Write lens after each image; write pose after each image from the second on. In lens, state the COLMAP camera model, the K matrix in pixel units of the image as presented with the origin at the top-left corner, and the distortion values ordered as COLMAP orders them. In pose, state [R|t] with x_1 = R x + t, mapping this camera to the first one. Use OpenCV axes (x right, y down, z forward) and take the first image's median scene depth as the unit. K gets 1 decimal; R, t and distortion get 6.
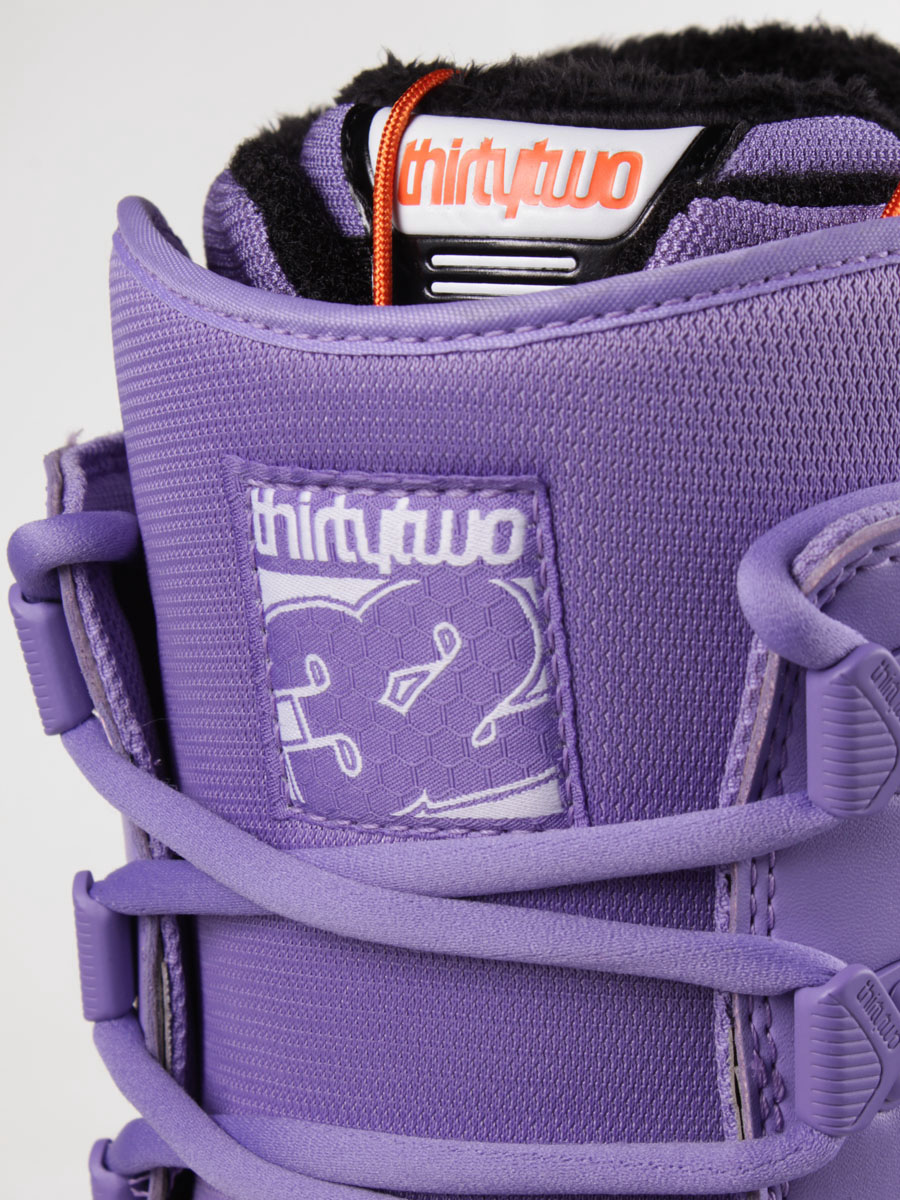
lens RADIAL K [[3546.9, 0, 450.0], [0, 3546.9, 600.0], [0, 0, 1]] dist [0.017231, -11.217400]
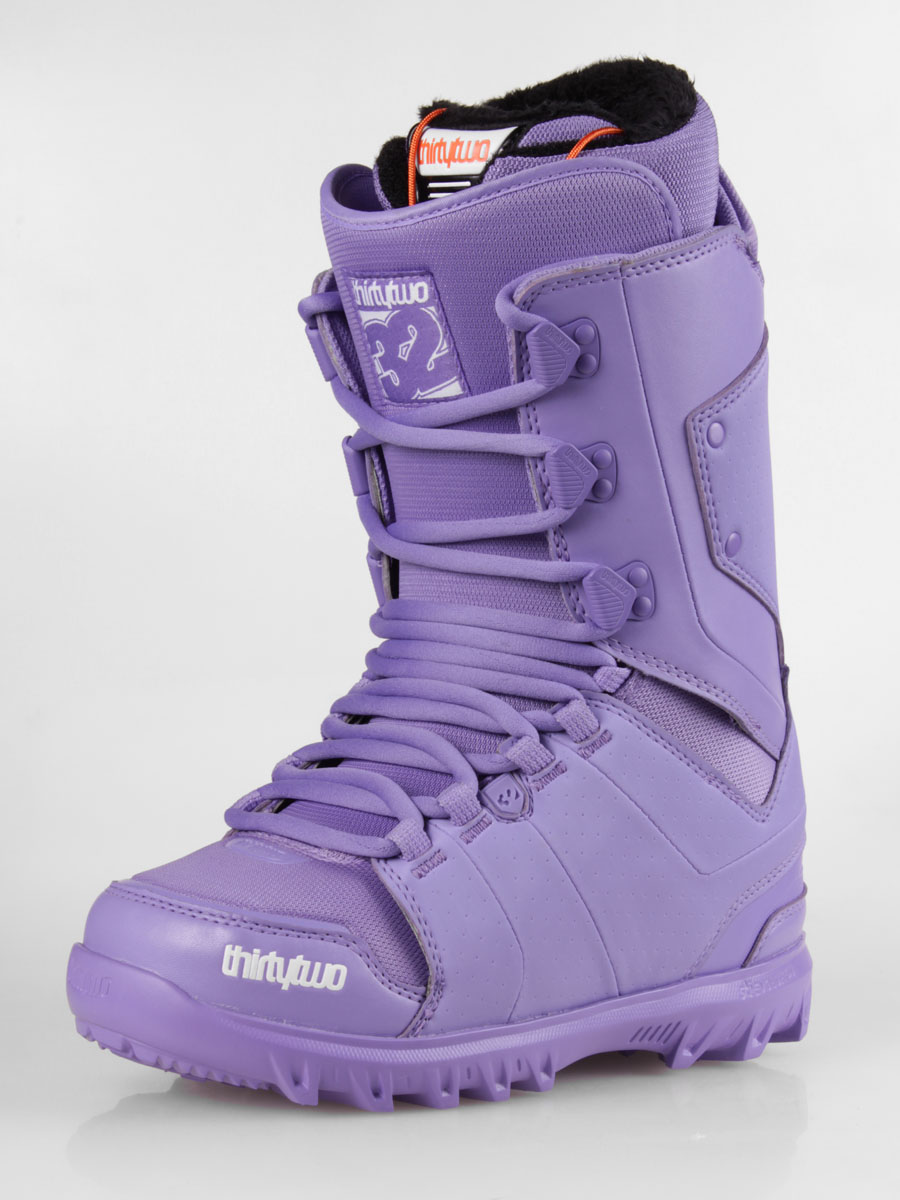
lens RADIAL K [[3546.9, 0, 450.0], [0, 3546.9, 600.0], [0, 0, 1]] dist [0.017231, -11.217400]
pose [[0.946161, -0.046744, -0.320304, 0.868898], [0.069343, 0.995816, 0.059511, 0.055275], [0.316182, -0.078518, 0.945444, -1.540635]]
